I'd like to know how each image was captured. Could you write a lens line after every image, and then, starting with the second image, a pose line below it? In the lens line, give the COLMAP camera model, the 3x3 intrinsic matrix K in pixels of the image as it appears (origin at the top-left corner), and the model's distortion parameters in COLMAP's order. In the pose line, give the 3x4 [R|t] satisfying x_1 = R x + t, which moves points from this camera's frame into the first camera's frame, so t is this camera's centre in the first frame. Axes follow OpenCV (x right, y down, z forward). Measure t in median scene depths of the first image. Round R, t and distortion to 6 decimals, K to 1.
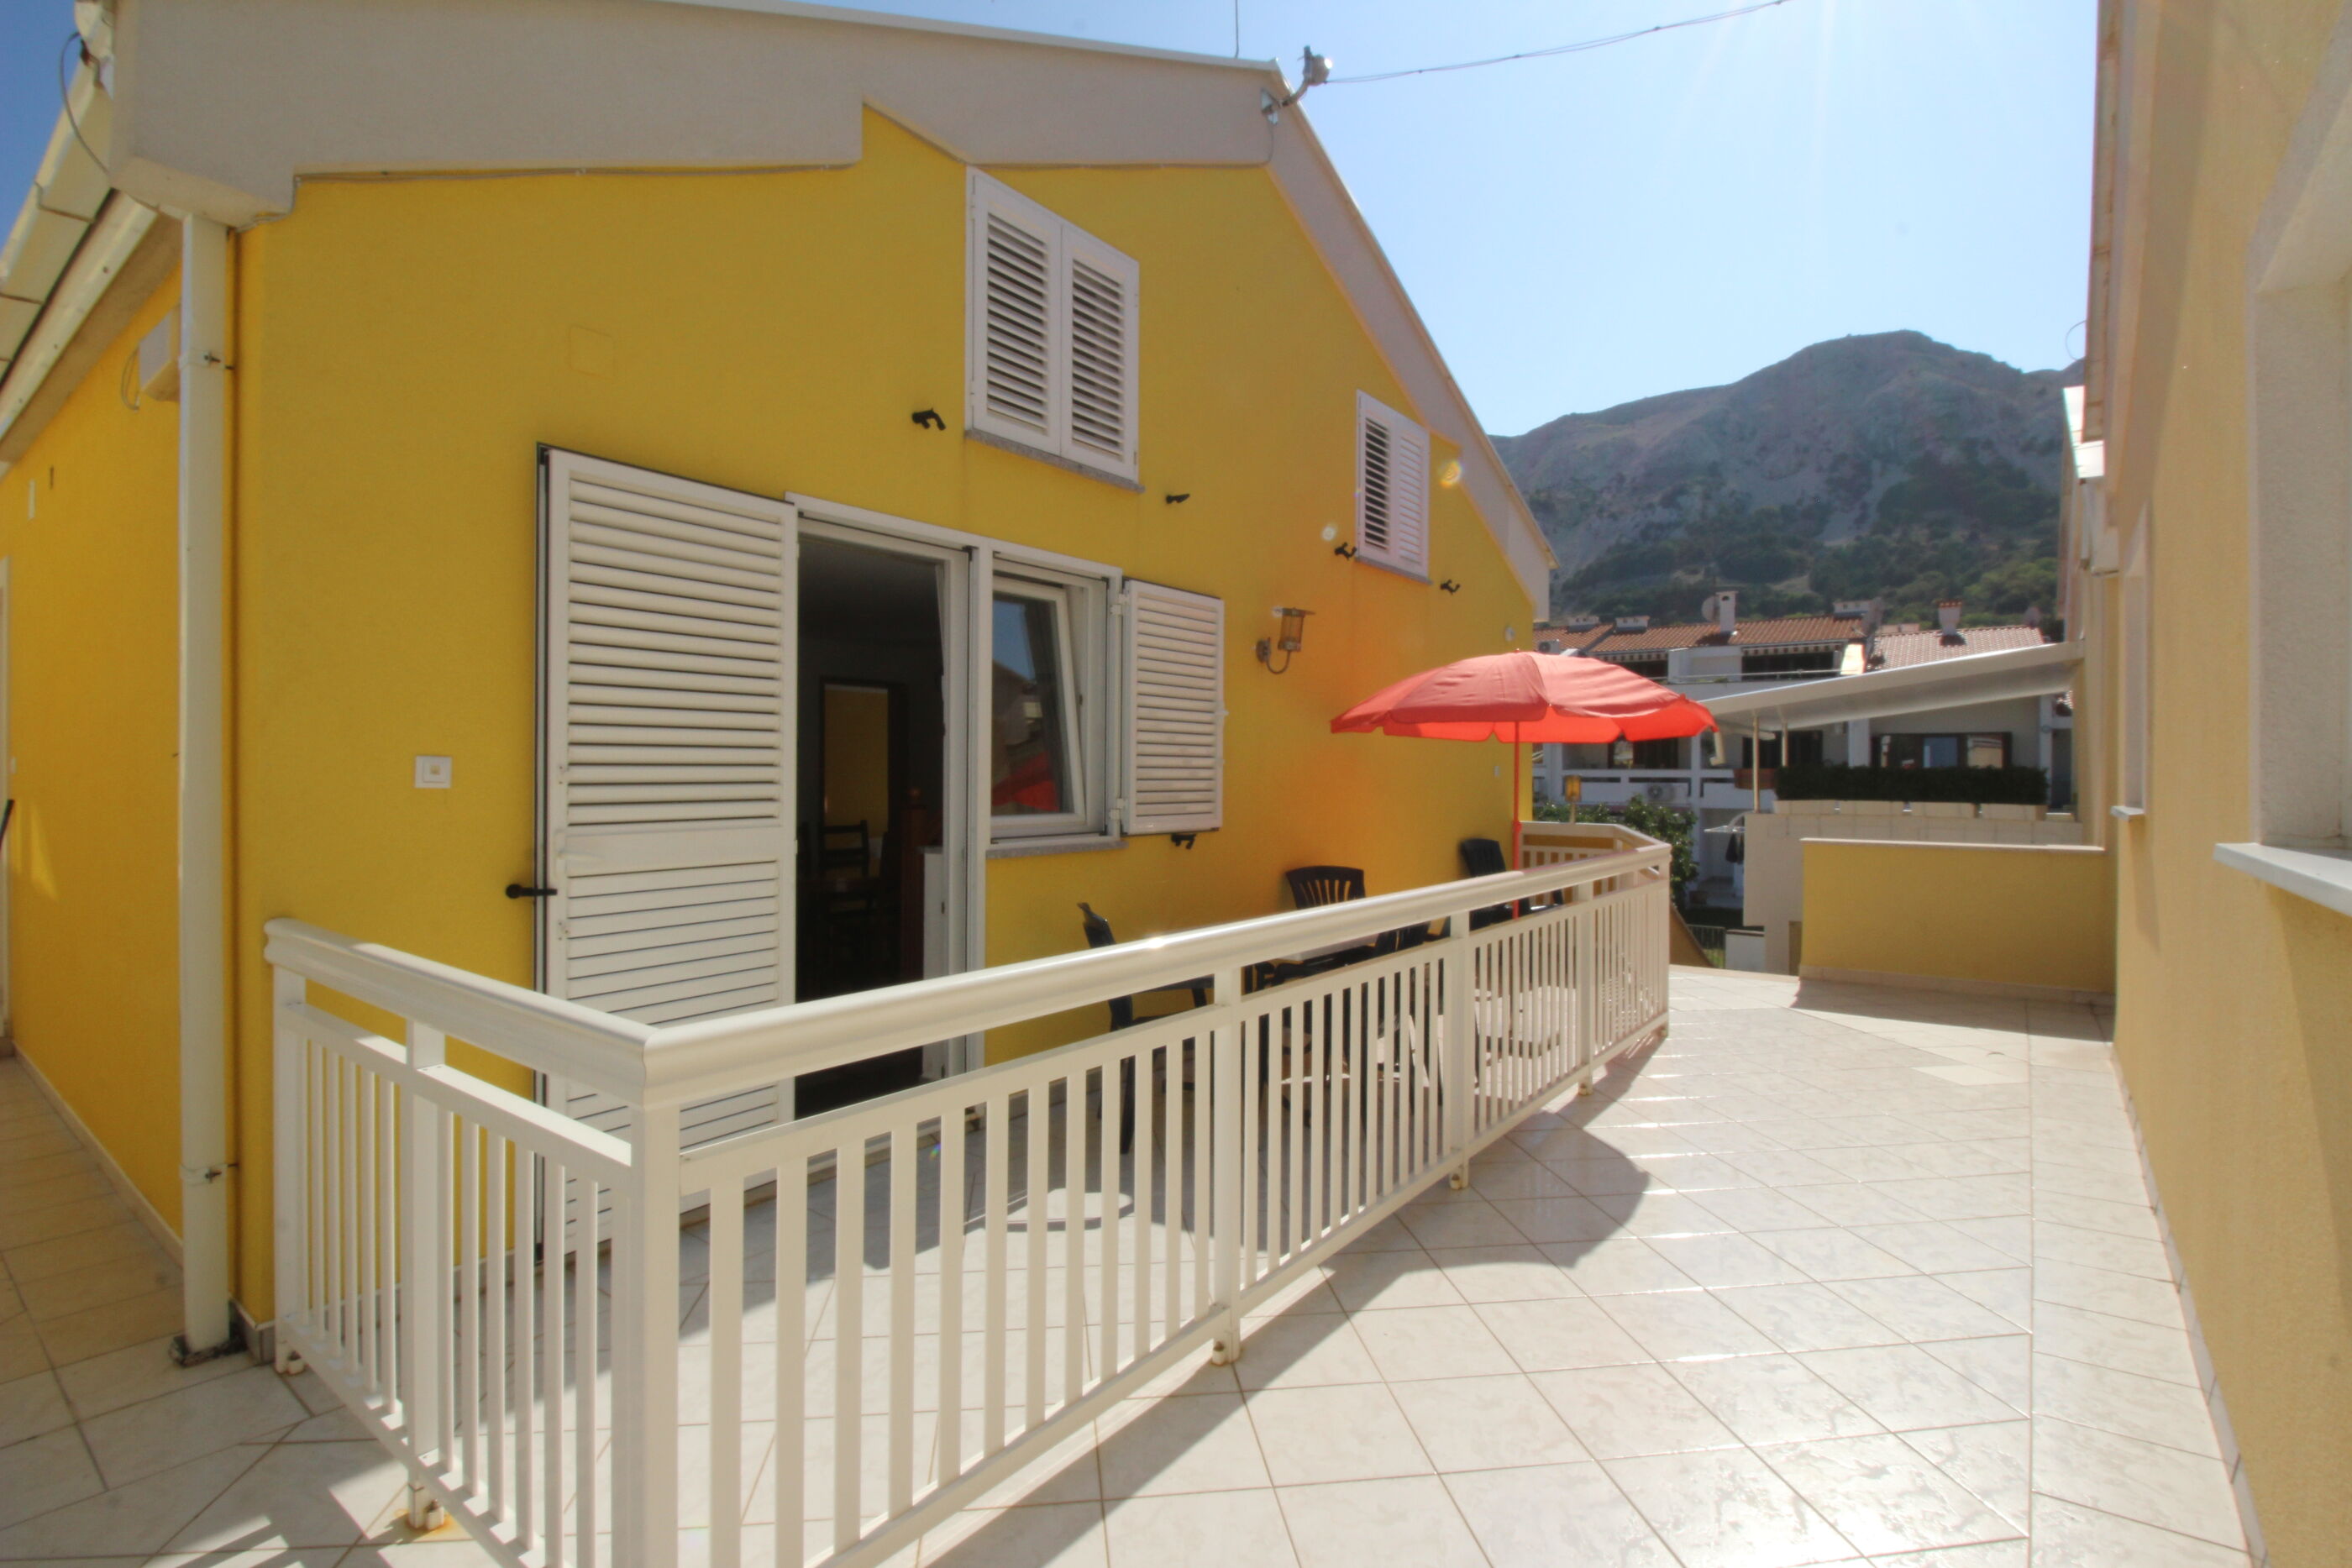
lens RADIAL K [[1094.2, 0, 1168.8], [0, 1094.2, 782.5], [0, 0, 1]] dist [-0.002746, -0.010849]
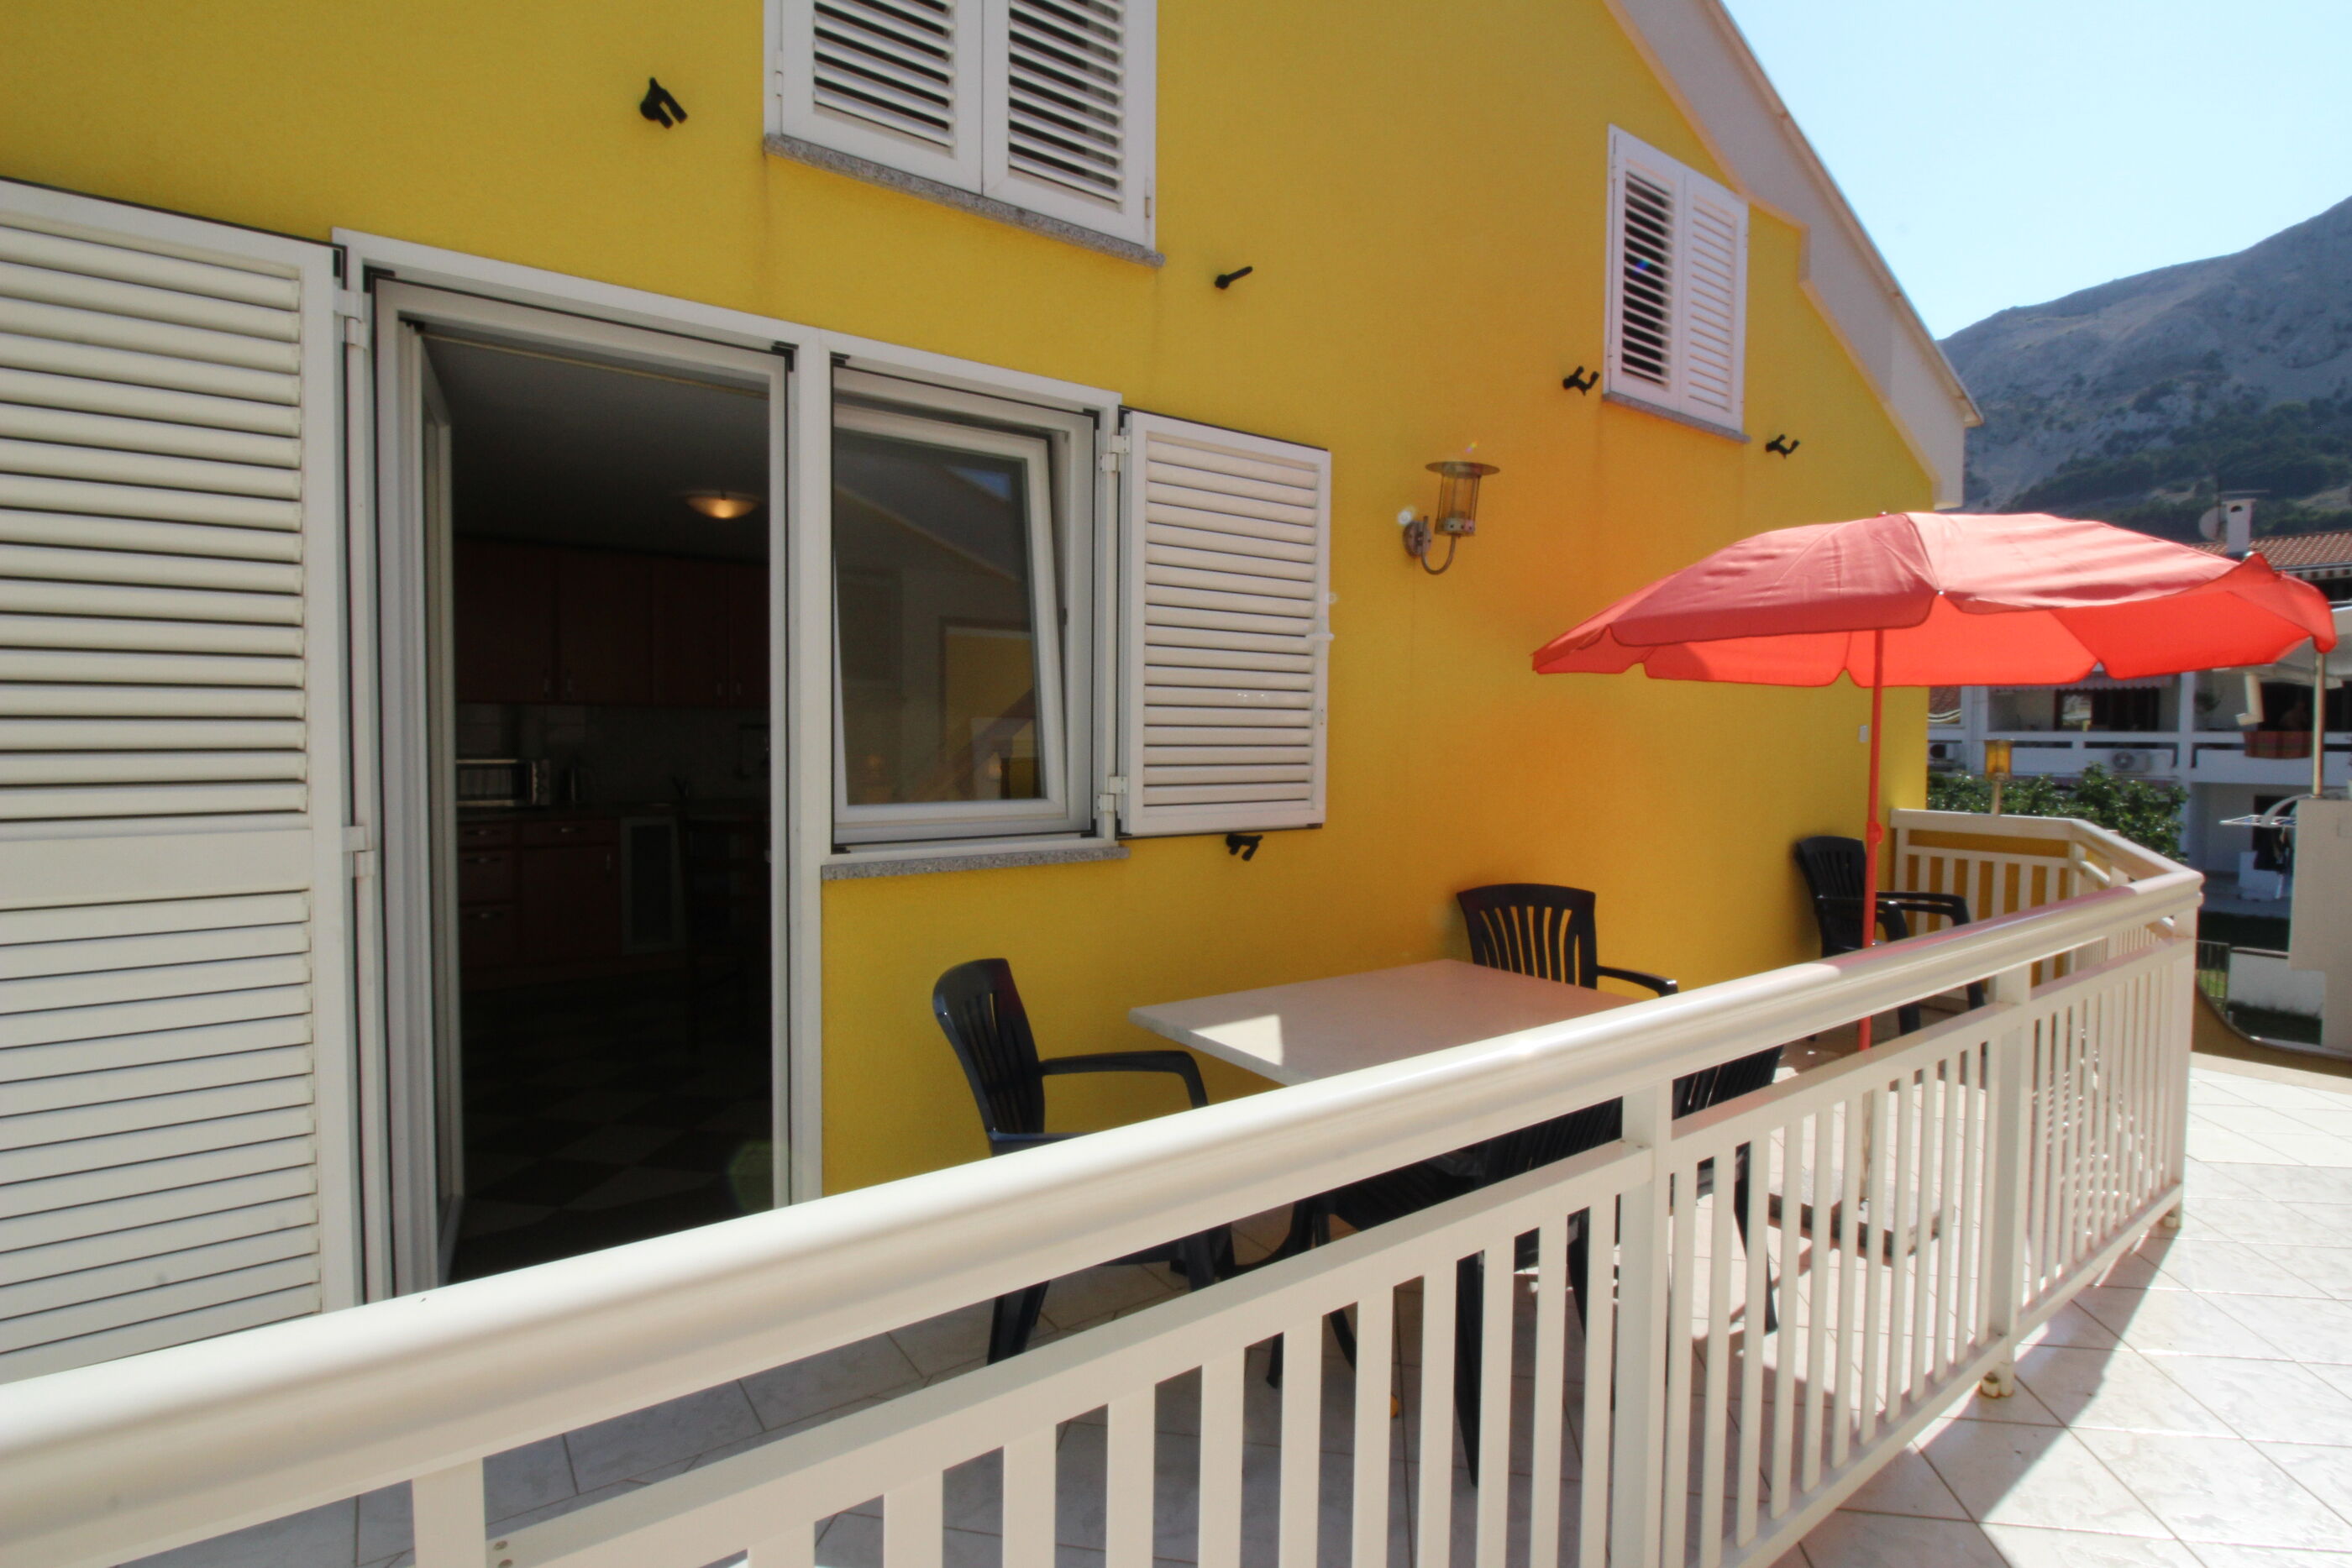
lens RADIAL K [[1094.2, 0, 1176.2], [0, 1094.2, 777.4], [0, 0, 1]] dist [-0.002746, -0.010849]
pose [[0.956673, 0.013768, -0.290838, 0.069859], [-0.004814, 0.999493, 0.031481, -0.001802], [0.291124, -0.028717, 0.956254, 0.183295]]
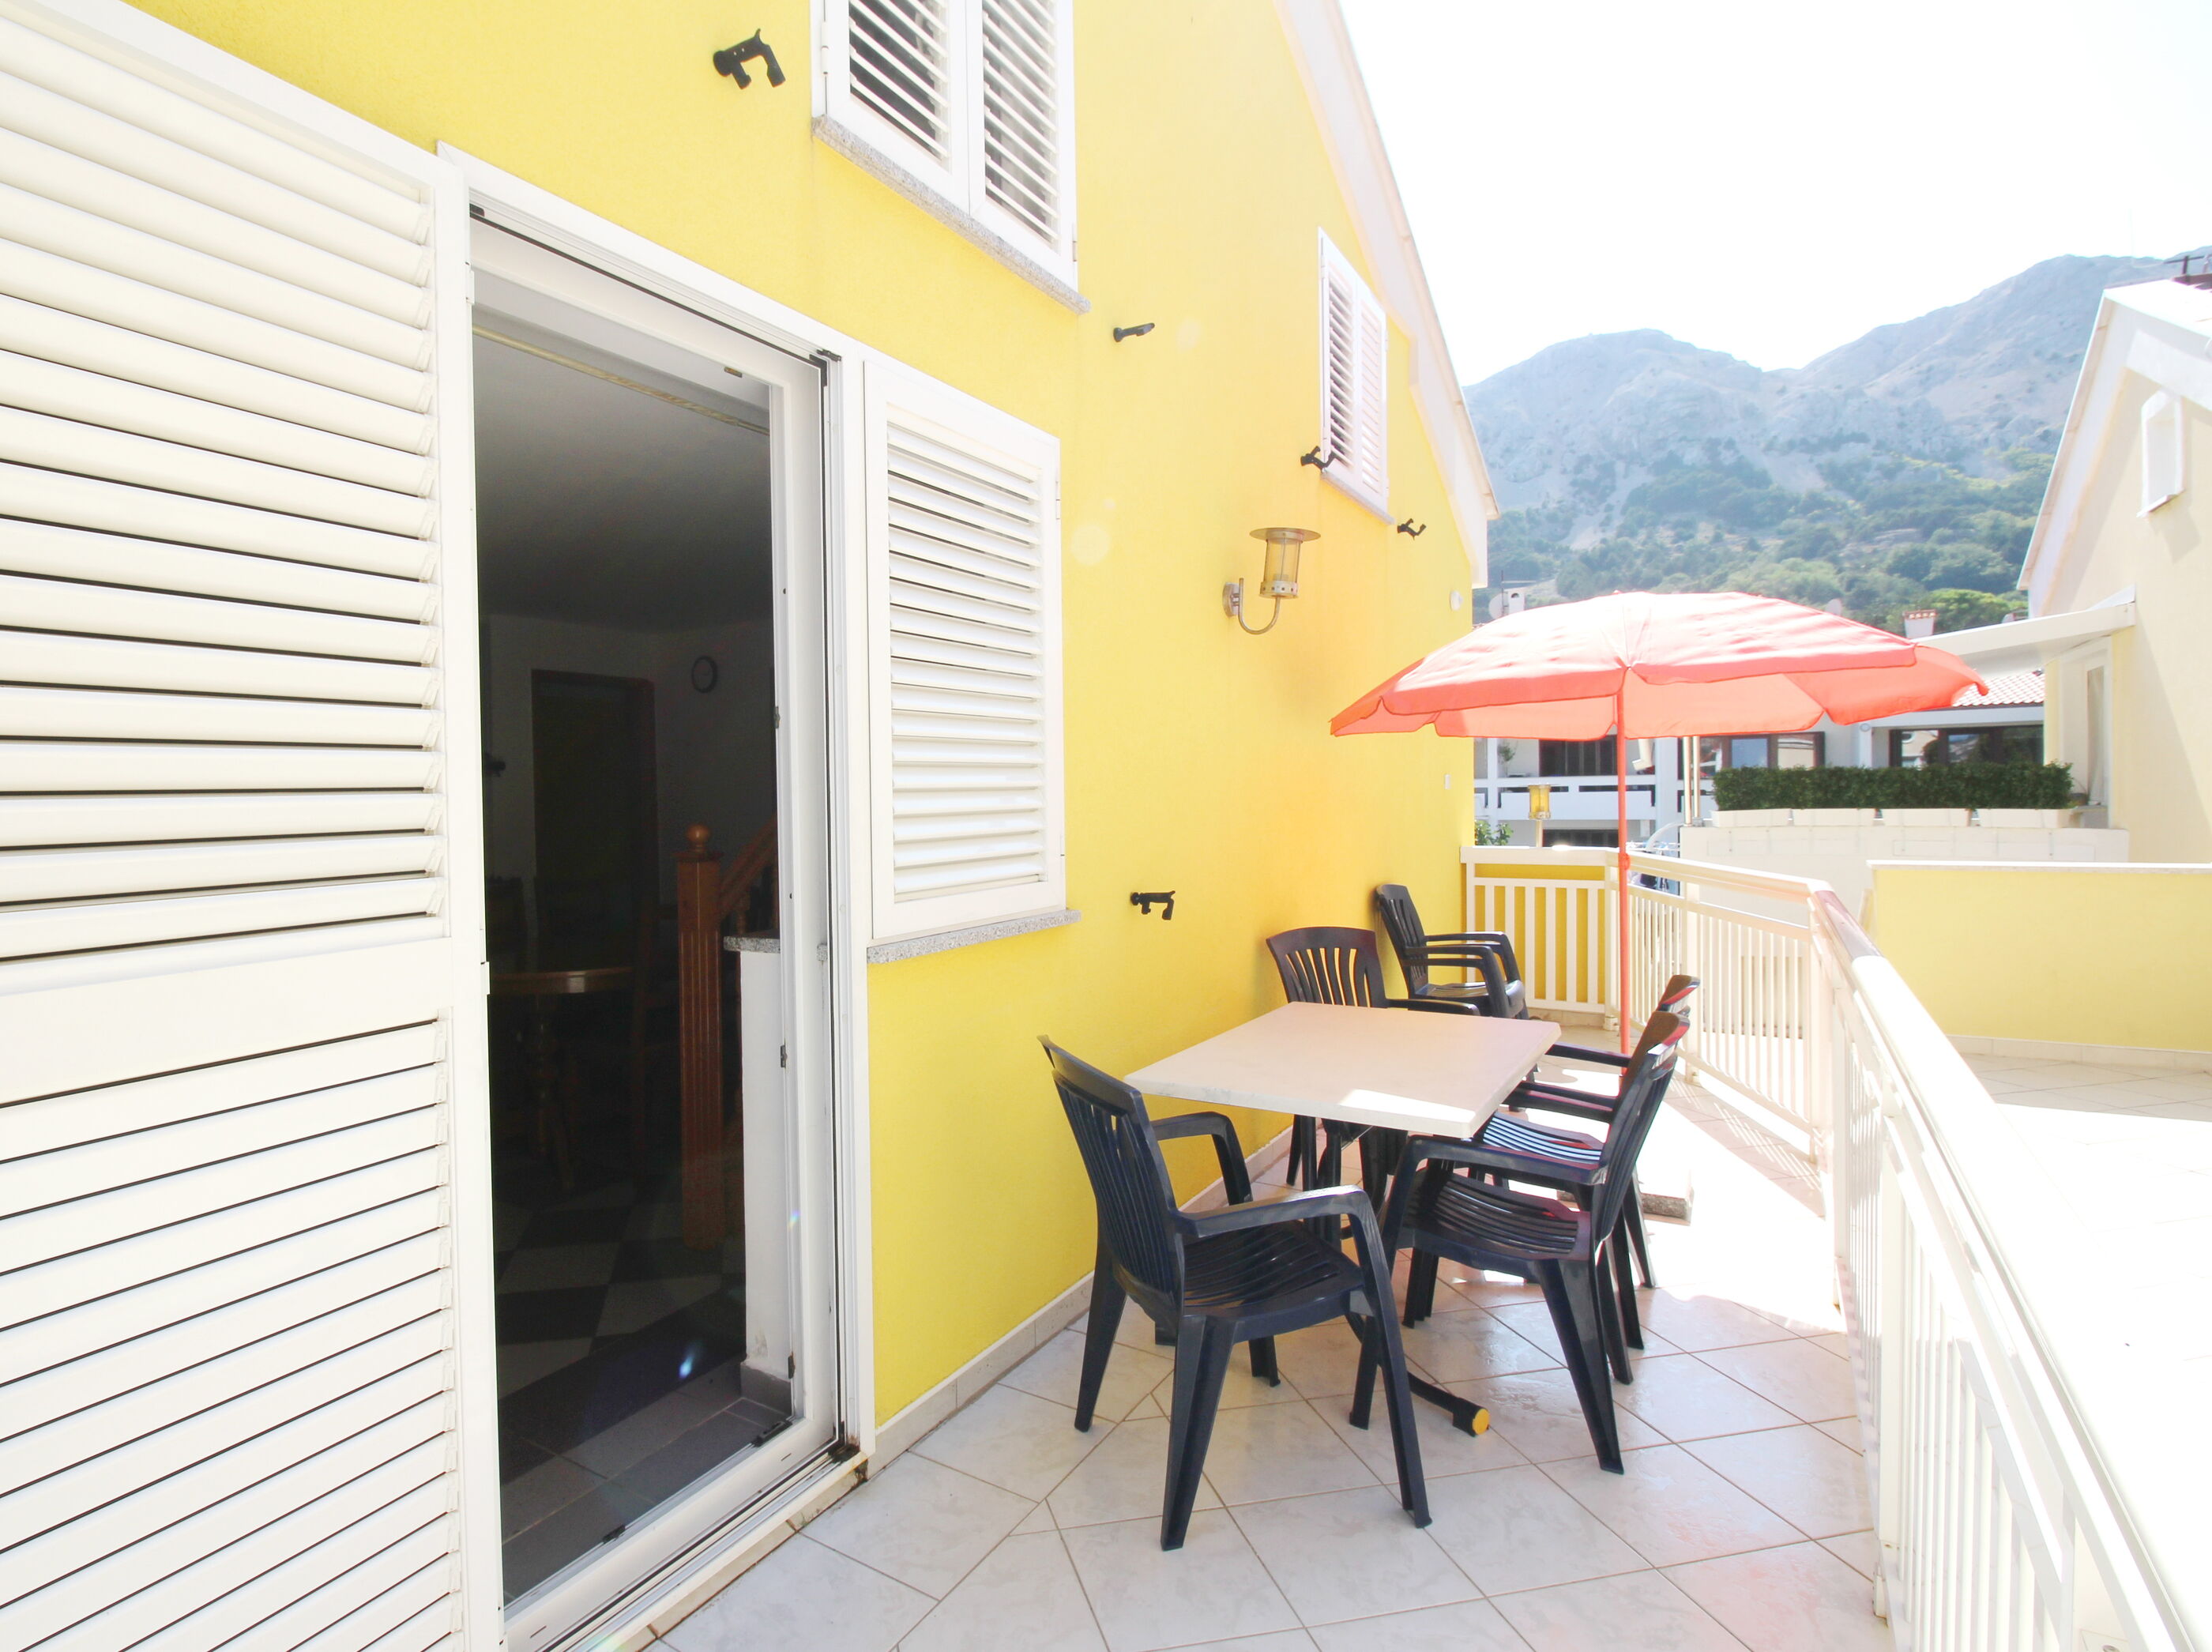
lens RADIAL K [[1133.5, 0, 956.5], [0, 1133.5, 820.7], [0, 0, 1]] dist [-0.016611, -0.000132]
pose [[0.998738, -0.024422, 0.043886, -0.054584], [0.023816, 0.999614, 0.014301, -0.001668], [-0.044218, -0.013238, 0.998934, 0.172255]]
